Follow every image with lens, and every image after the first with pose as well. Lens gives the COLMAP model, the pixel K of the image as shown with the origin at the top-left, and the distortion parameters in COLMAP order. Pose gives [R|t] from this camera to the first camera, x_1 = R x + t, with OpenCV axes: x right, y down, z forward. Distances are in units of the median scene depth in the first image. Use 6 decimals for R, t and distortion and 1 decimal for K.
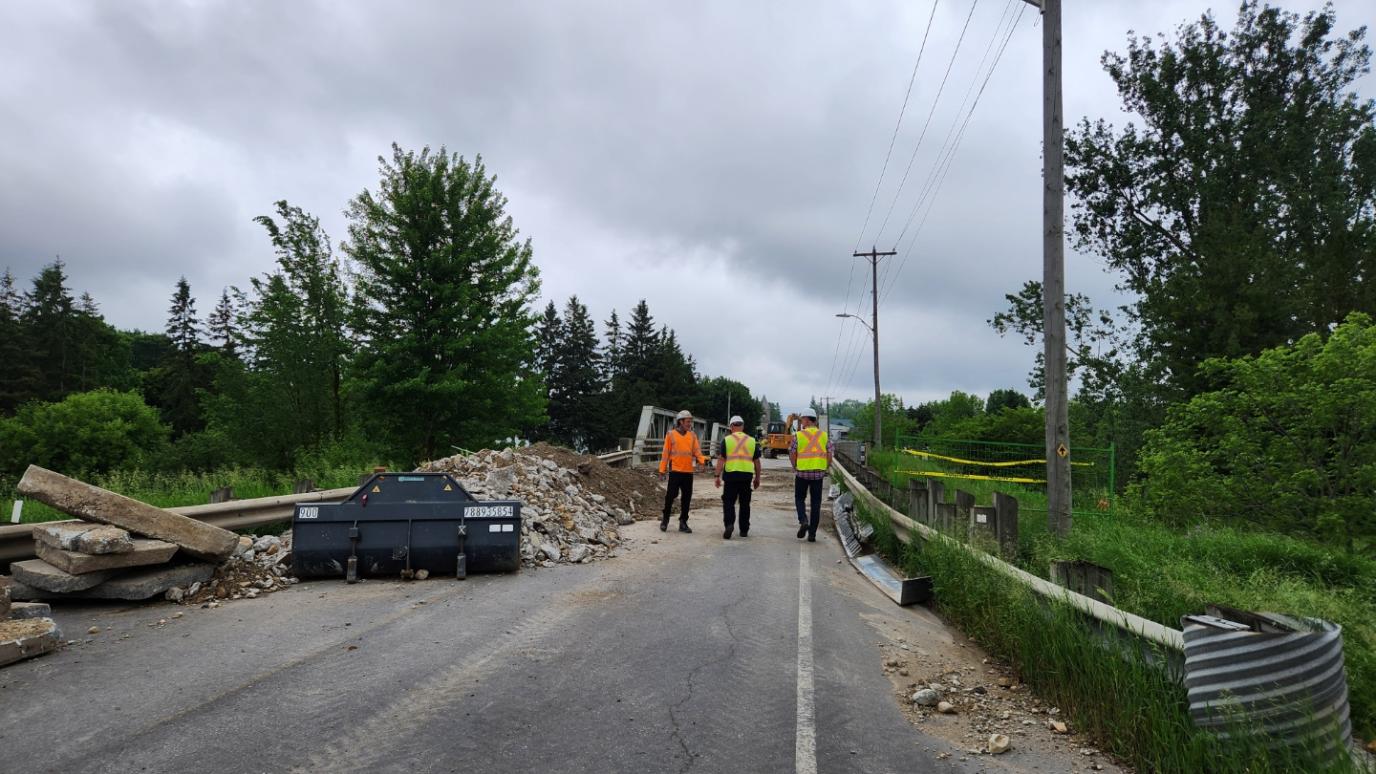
lens RADIAL K [[897.3, 0, 688.0], [0, 897.3, 387.0], [0, 0, 1]] dist [0.098993, -0.074847]
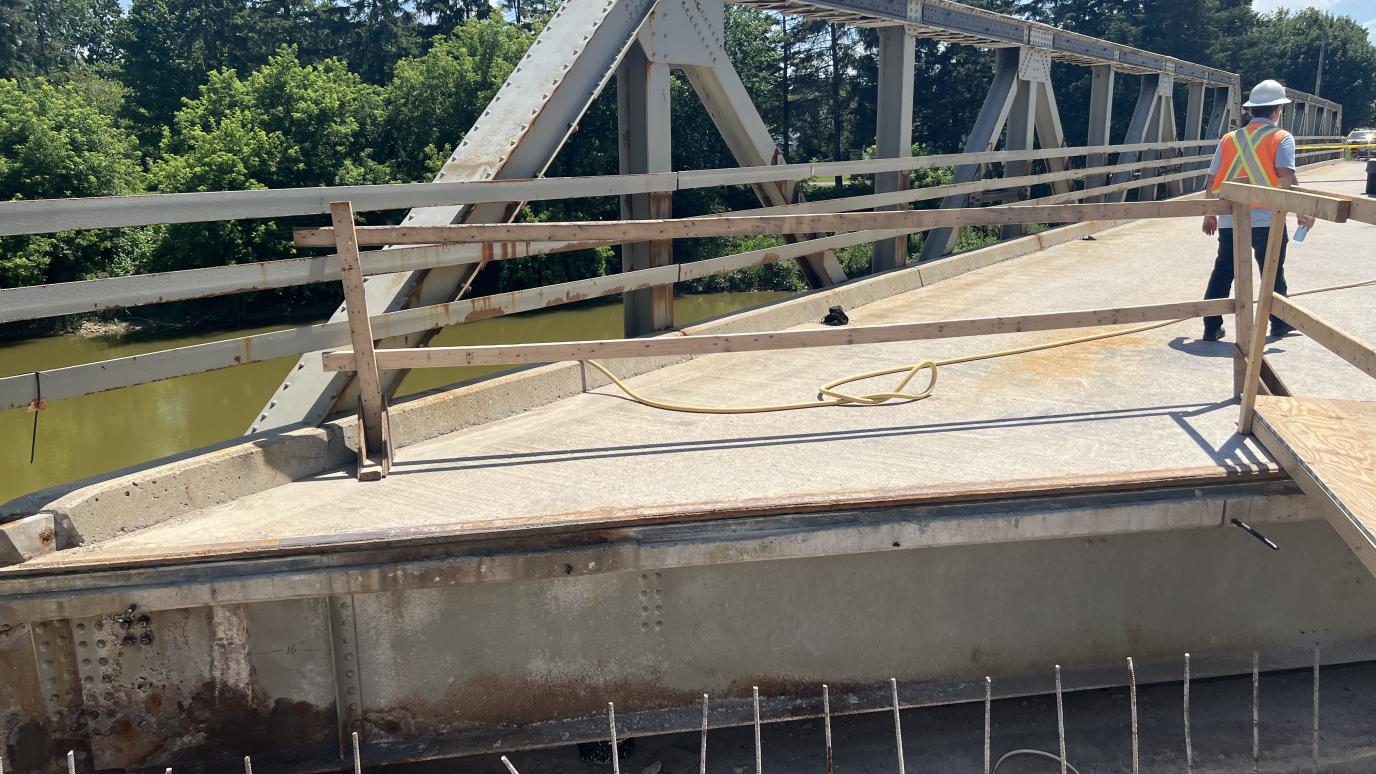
lens RADIAL K [[1040.3, 0, 688.0], [0, 1040.3, 387.0], [0, 0, 1]] dist [0.051330, -0.047861]
pose [[0.886655, 0.065346, -0.457792, 0.016051], [0.067192, 0.961254, 0.267350, 0.020232], [0.457524, -0.267807, 0.847910, 0.366705]]
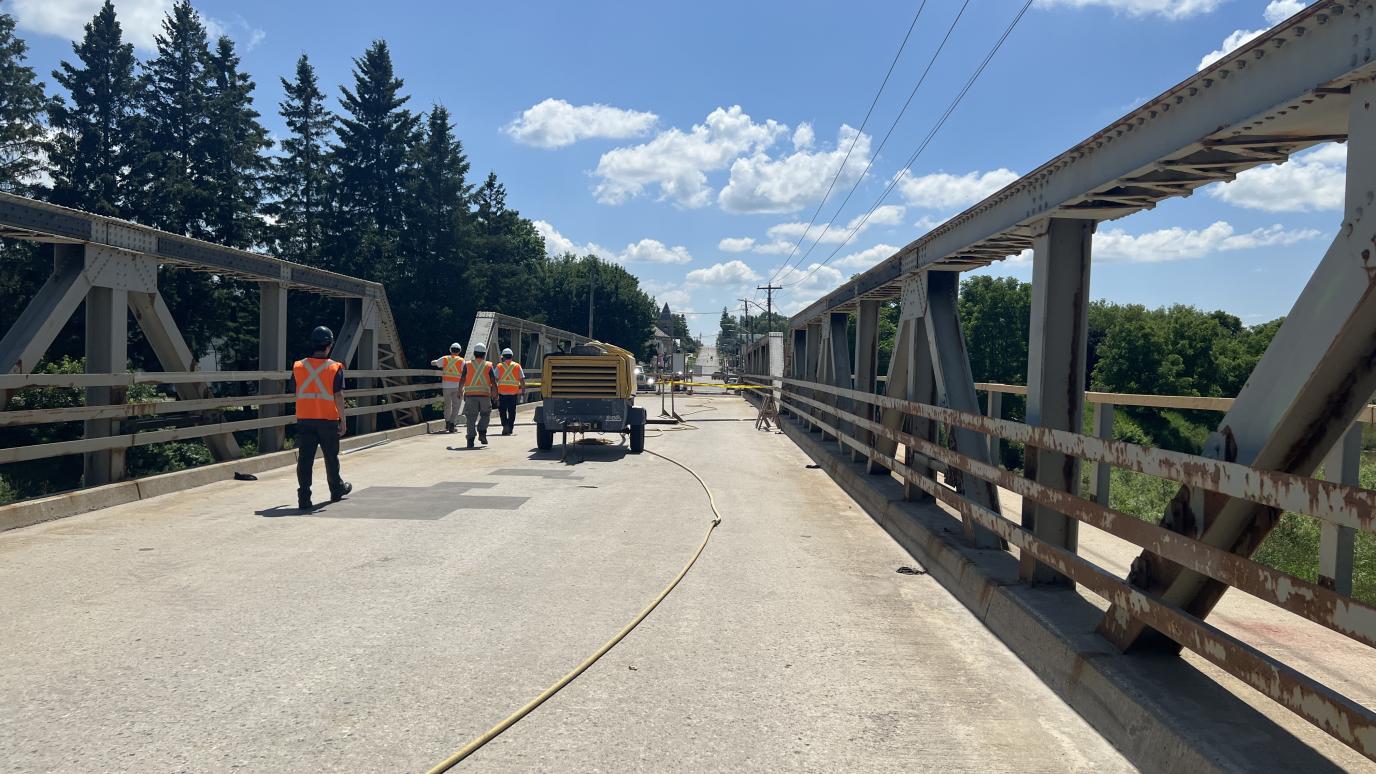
lens RADIAL K [[1025.1, 0, 684.0], [0, 1025.1, 406.3], [0, 0, 1]] dist [0.048891, -0.039380]
pose [[0.994622, 0.003672, 0.103503, 0.047666], [-0.014528, 0.994437, 0.104328, 0.026402], [-0.102544, -0.105271, 0.989142, 0.478523]]
